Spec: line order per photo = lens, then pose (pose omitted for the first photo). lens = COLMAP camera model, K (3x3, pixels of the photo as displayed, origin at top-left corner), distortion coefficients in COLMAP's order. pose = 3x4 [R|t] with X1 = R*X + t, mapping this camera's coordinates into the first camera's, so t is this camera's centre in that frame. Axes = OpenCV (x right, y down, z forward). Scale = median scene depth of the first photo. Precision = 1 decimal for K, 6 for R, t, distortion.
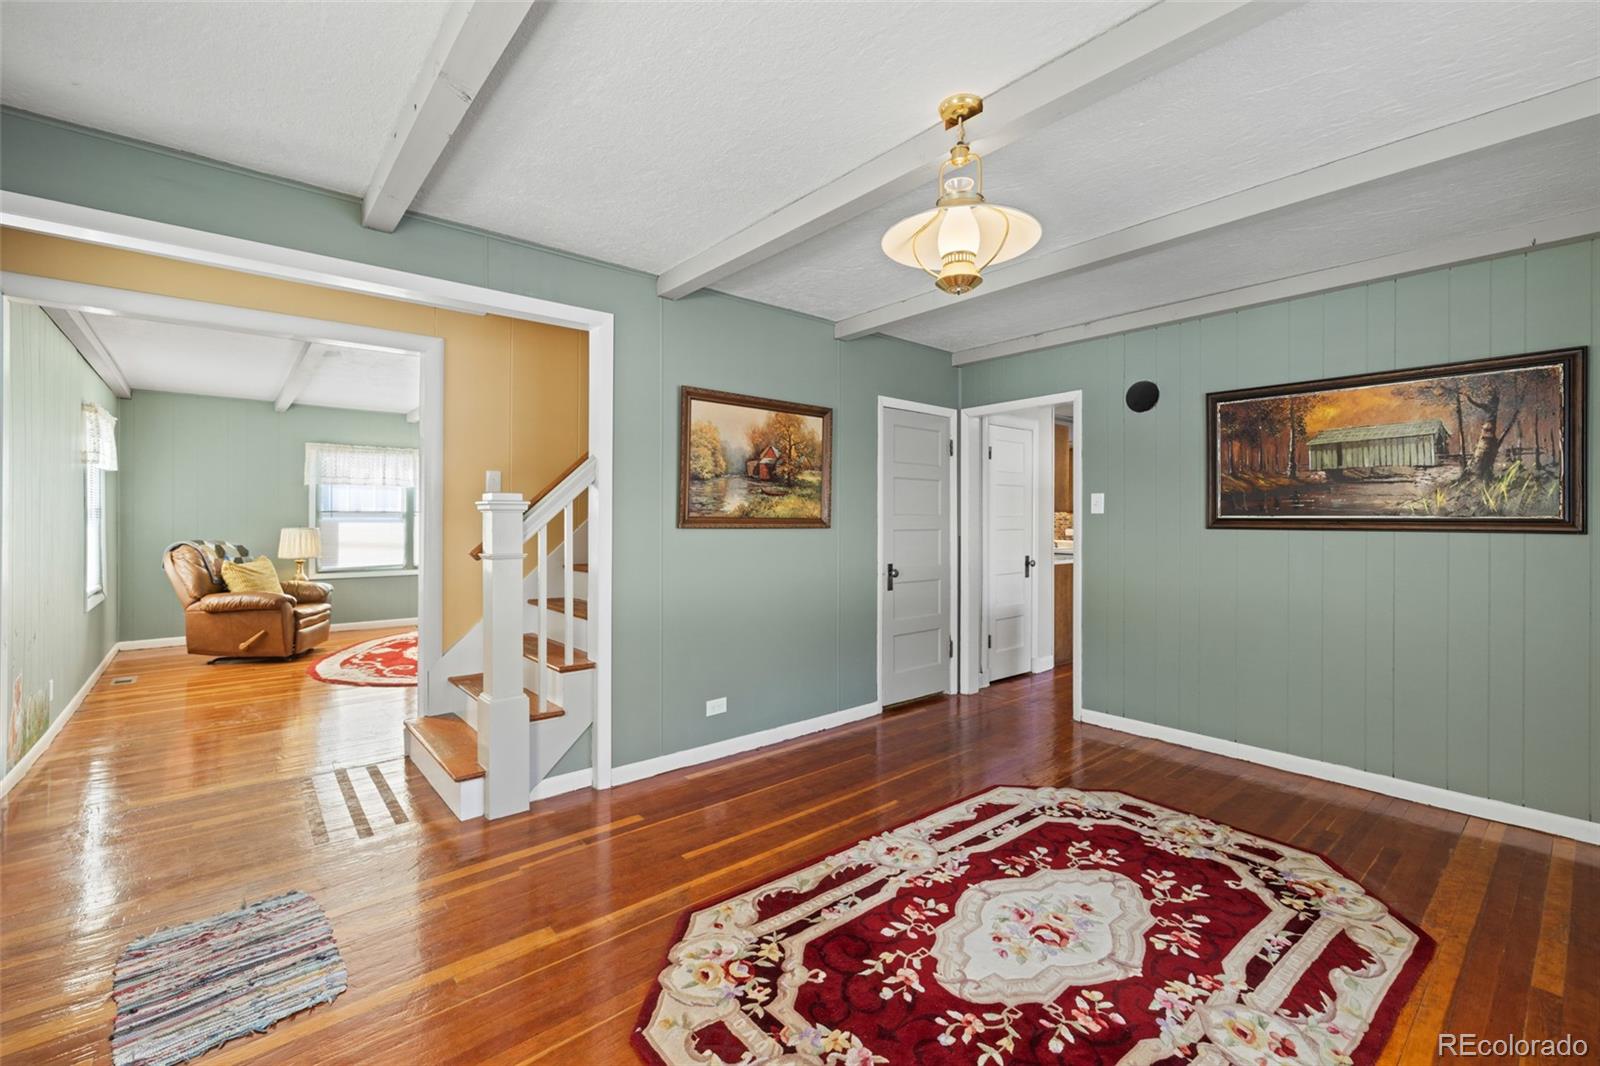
lens RADIAL K [[678.2, 0, 792.5], [0, 678.2, 521.2], [0, 0, 1]] dist [-0.002760, 0.000291]
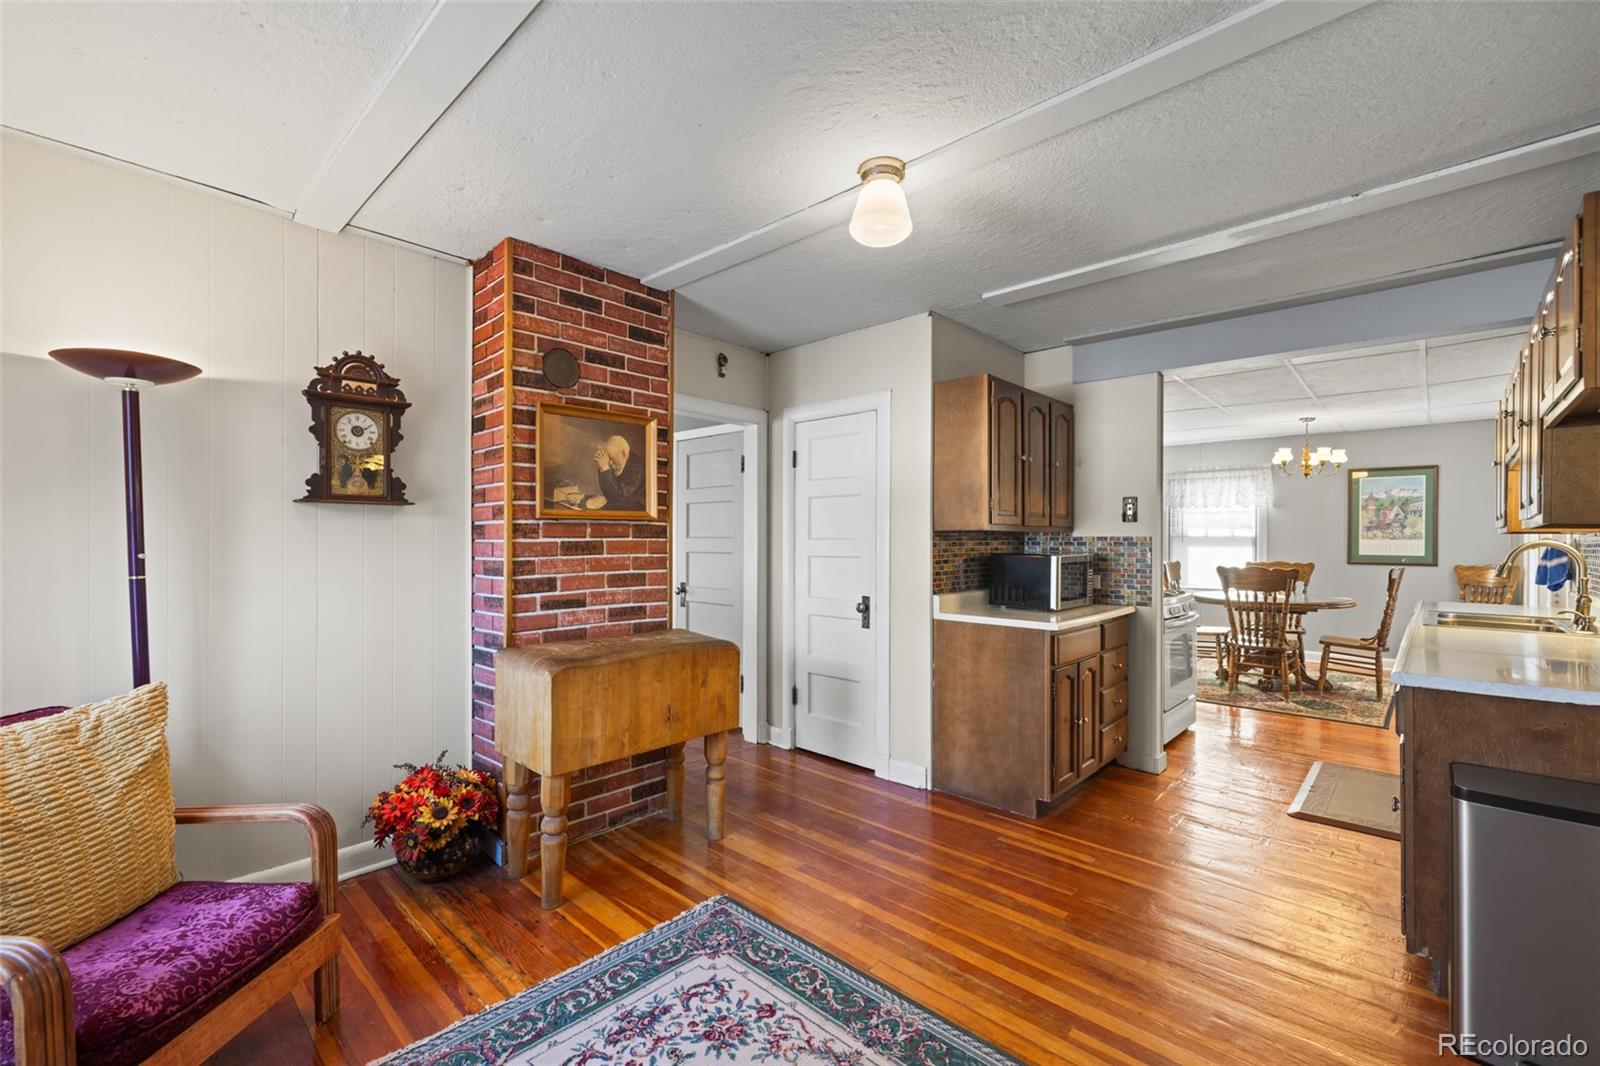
lens RADIAL K [[678.2, 0, 791.1], [0, 678.2, 538.7], [0, 0, 1]] dist [-0.002760, 0.000291]
pose [[0.104599, -0.001131, -0.994514, 2.428773], [-0.005675, 0.999982, -0.001734, -0.012968], [0.994498, 0.005825, 0.104591, 2.043176]]
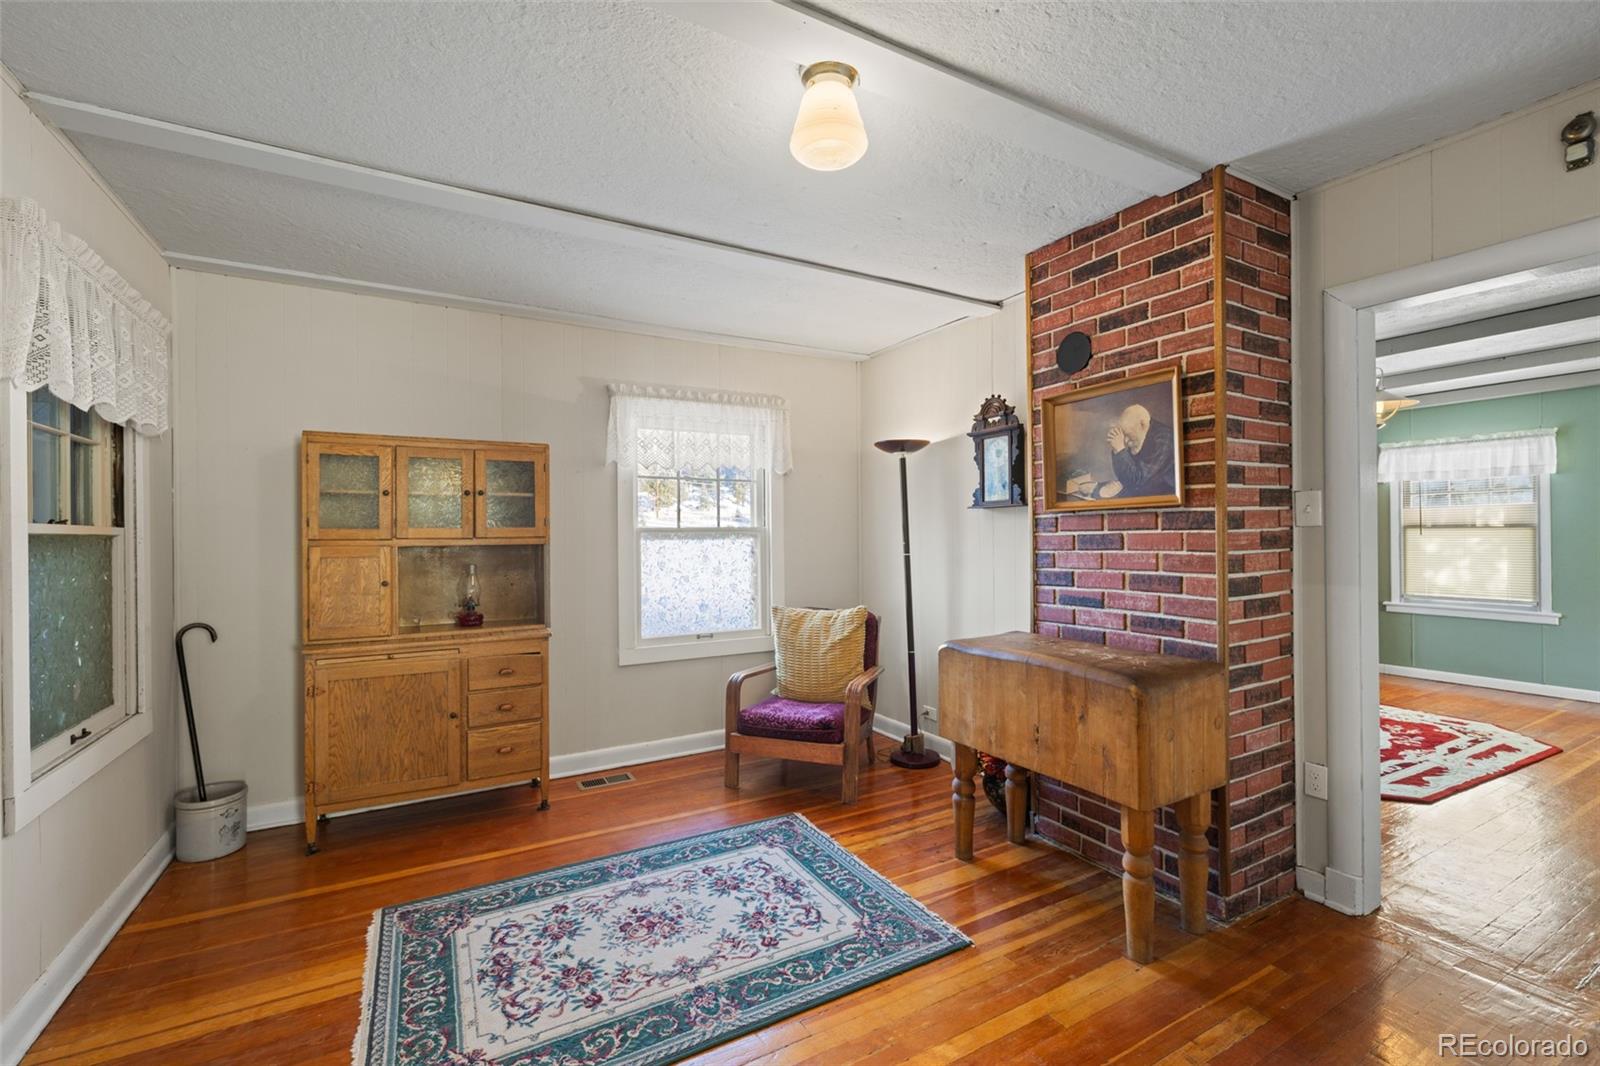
lens RADIAL K [[678.2, 0, 790.9], [0, 678.2, 536.3], [0, 0, 1]] dist [-0.002760, 0.000291]
pose [[-0.981075, 0.004701, 0.193572, 1.424466], [0.005595, 0.999976, 0.004074, -0.012613], [-0.193549, 0.005080, -0.981078, 2.993971]]
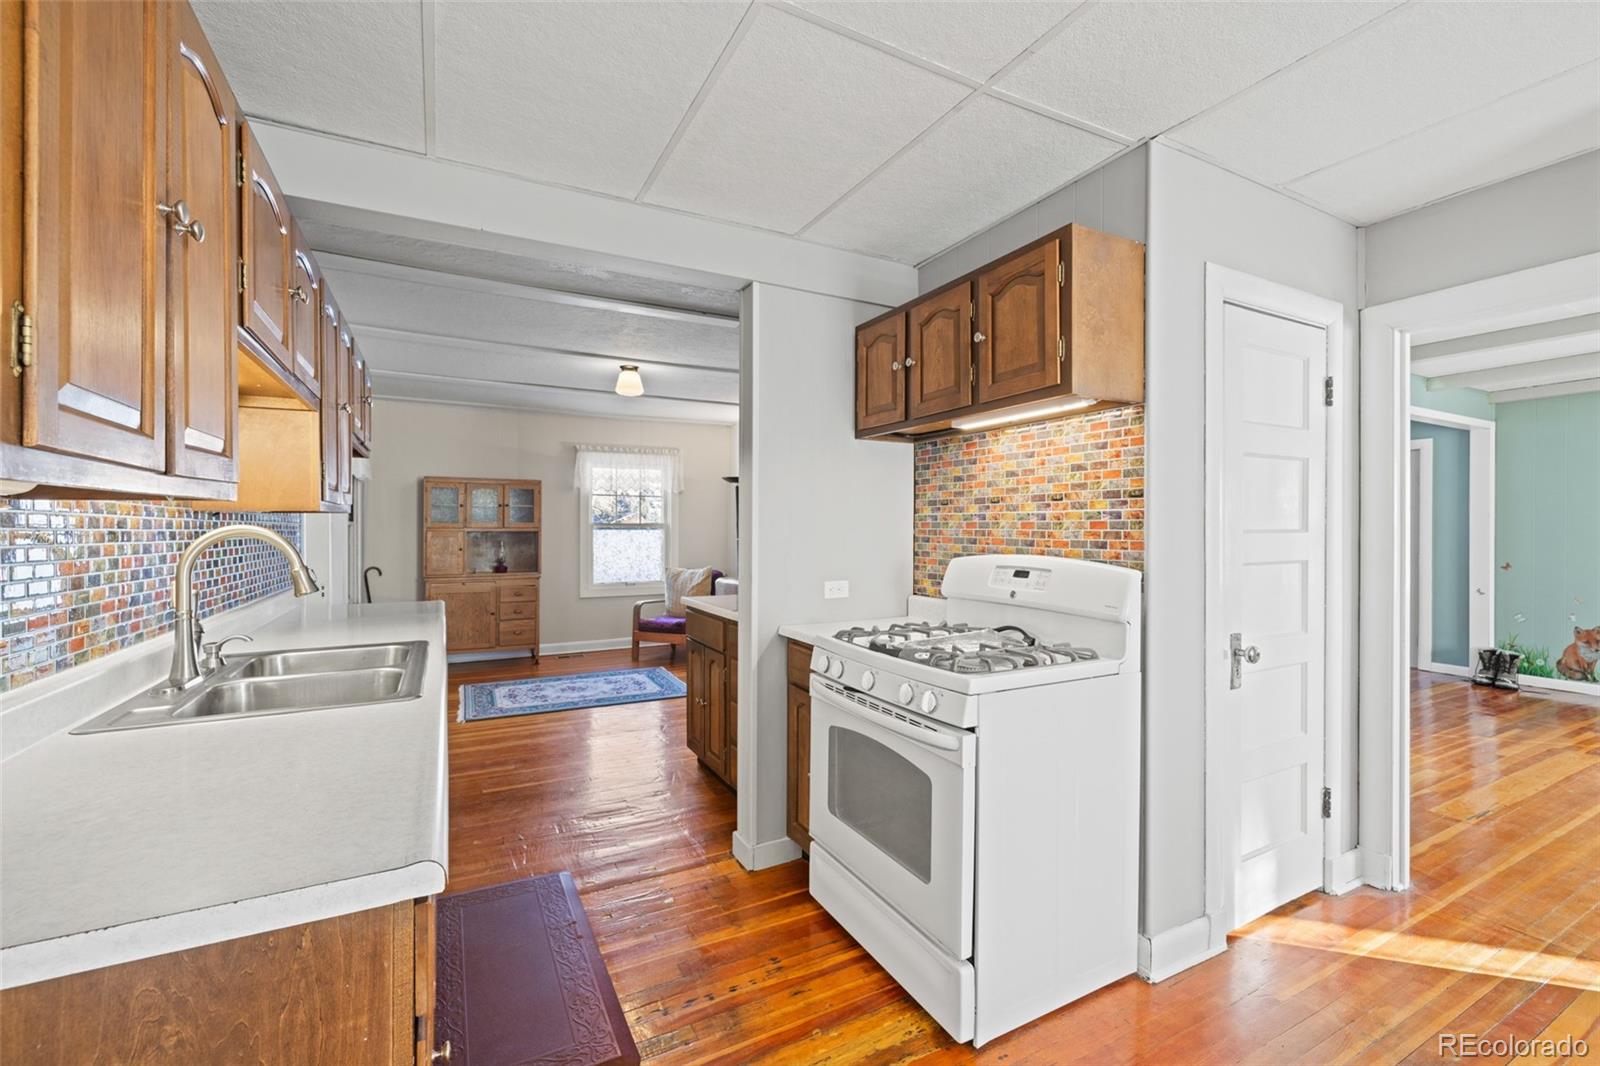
lens RADIAL K [[678.2, 0, 791.1], [0, 678.2, 530.9], [0, 0, 1]] dist [-0.002760, 0.000291]
pose [[-0.973508, -0.004417, 0.228610, 0.542805], [-0.003494, 0.999984, 0.004443, -0.010636], [-0.228626, 0.003526, -0.973508, 4.197057]]
